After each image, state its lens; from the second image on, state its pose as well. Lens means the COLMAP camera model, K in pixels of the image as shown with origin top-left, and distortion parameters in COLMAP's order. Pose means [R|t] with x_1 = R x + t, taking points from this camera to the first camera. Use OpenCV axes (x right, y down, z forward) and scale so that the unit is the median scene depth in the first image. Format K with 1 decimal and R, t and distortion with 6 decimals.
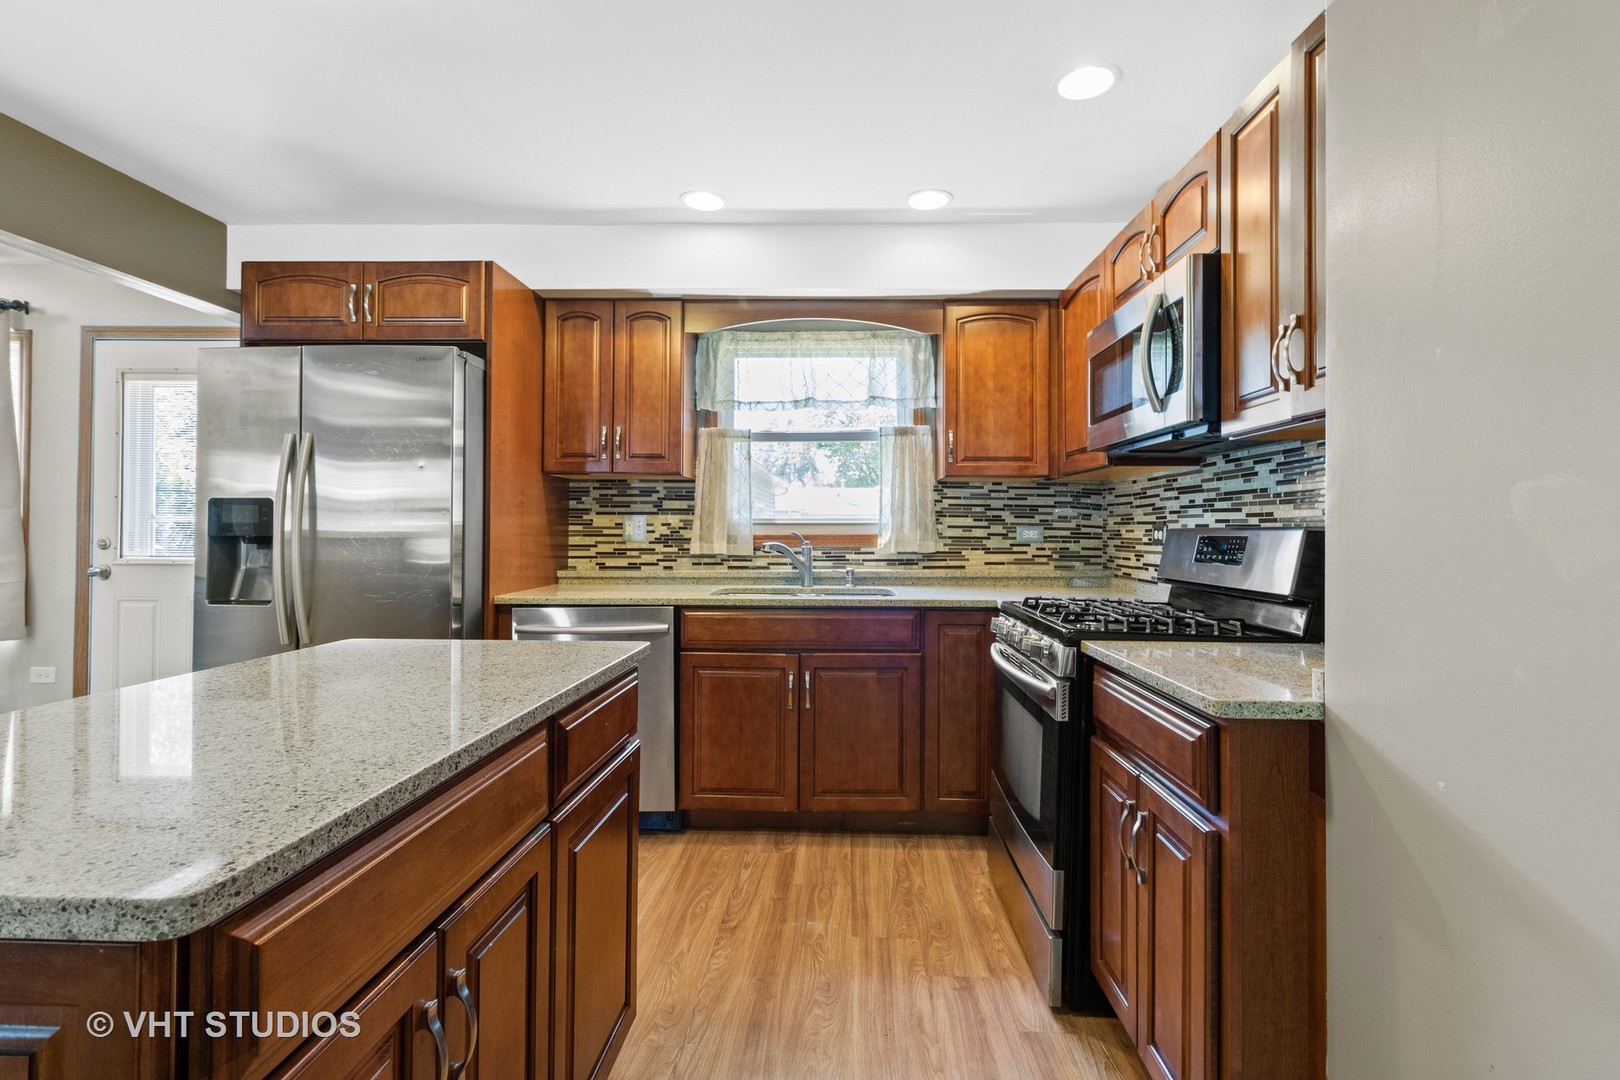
lens RADIAL K [[744.5, 0, 817.8], [0, 744.5, 518.6], [0, 0, 1]] dist [0.001439, 0.000095]
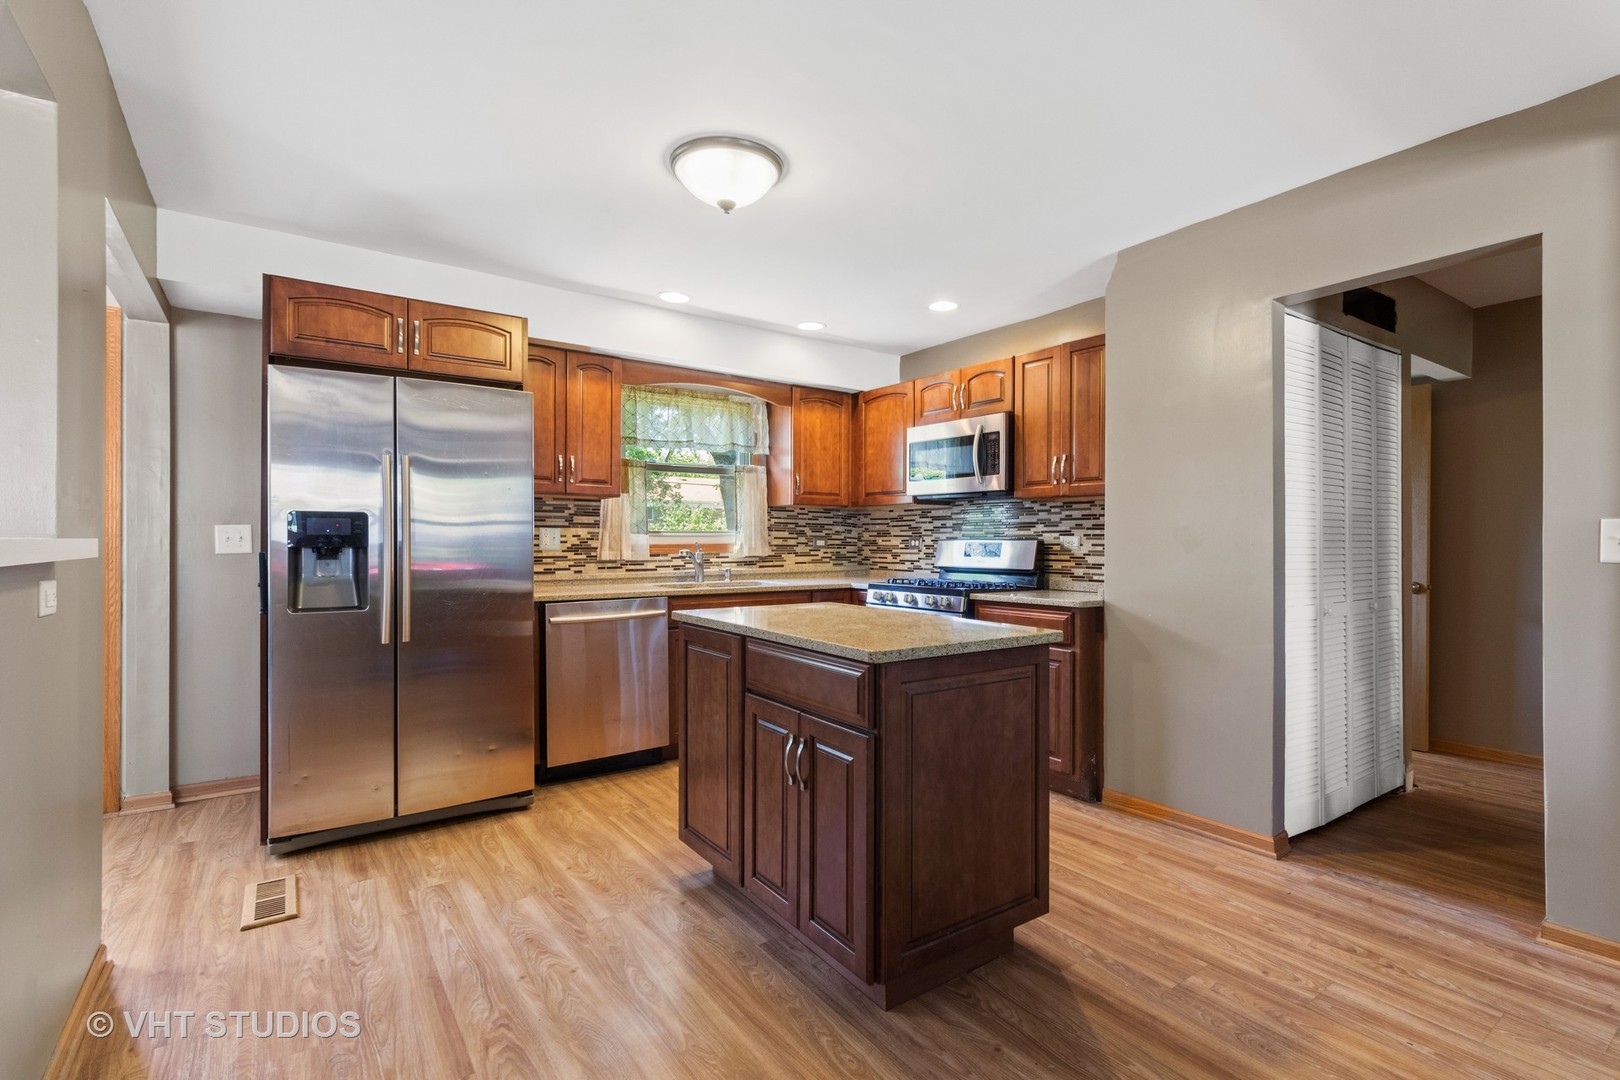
lens RADIAL K [[756.2, 0, 829.5], [0, 756.2, 542.5], [0, 0, 1]] dist [0.001854, 0.000005]
pose [[0.791070, -0.003004, 0.611718, -0.635183], [-0.009024, 0.999822, 0.016580, -0.005523], [-0.611659, -0.018636, 0.790902, -0.219864]]
